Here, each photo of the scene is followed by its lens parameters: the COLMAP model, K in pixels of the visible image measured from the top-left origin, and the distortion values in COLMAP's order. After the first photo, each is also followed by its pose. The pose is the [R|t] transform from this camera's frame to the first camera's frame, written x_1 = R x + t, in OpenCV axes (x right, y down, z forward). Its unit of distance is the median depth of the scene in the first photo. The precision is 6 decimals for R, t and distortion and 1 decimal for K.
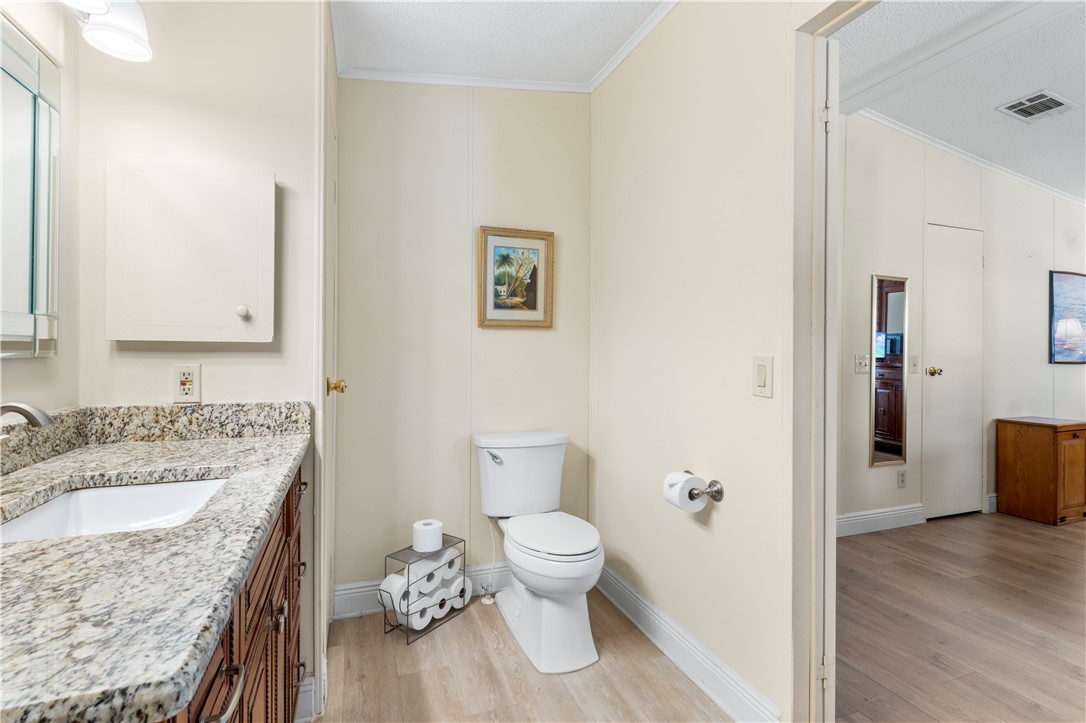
lens RADIAL K [[521.3, 0, 546.6], [0, 521.3, 348.5], [0, 0, 1]] dist [0.002305, -0.000347]
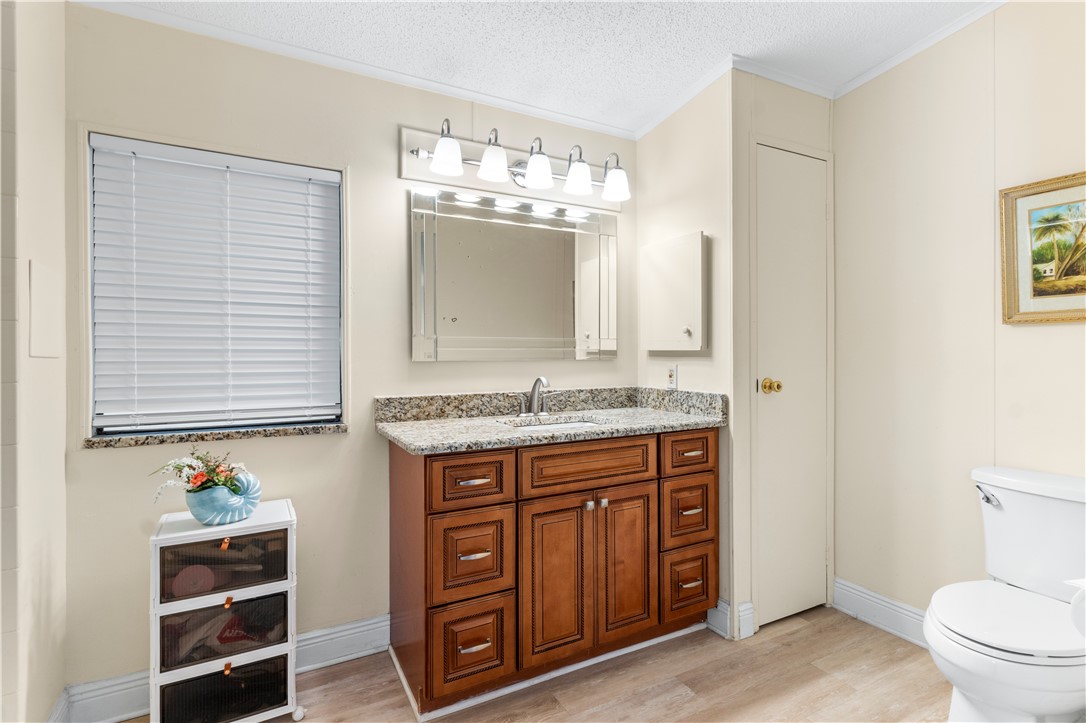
lens RADIAL K [[521.3, 0, 546.6], [0, 521.3, 348.5], [0, 0, 1]] dist [0.002305, -0.000347]
pose [[0.143091, -0.015972, -0.989581, 0.799425], [0.004615, 0.999870, -0.015471, 0.003635], [0.989699, -0.002353, 0.143146, 0.367541]]
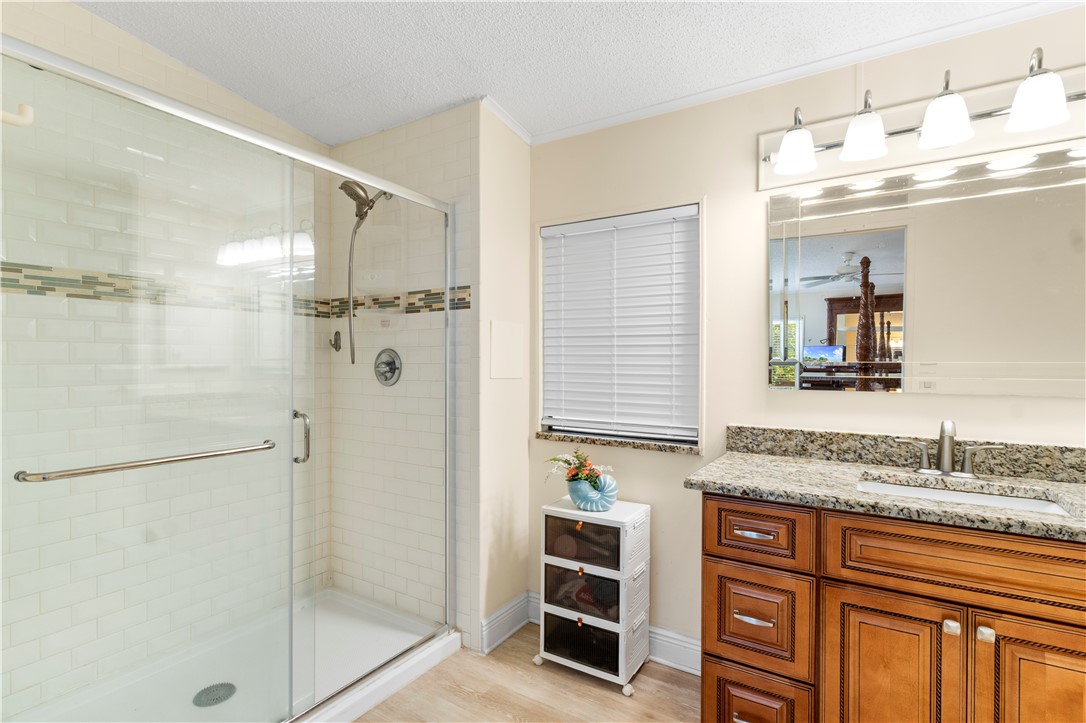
lens RADIAL K [[526.4, 0, 543.0], [0, 526.4, 361.5], [0, 0, 1]] dist [0.001684, 0.000473]
pose [[-0.796159, -0.011257, -0.604983, 0.594675], [-0.007884, 0.999935, -0.008230, -0.035220], [0.605036, -0.001783, -0.796196, 0.867559]]
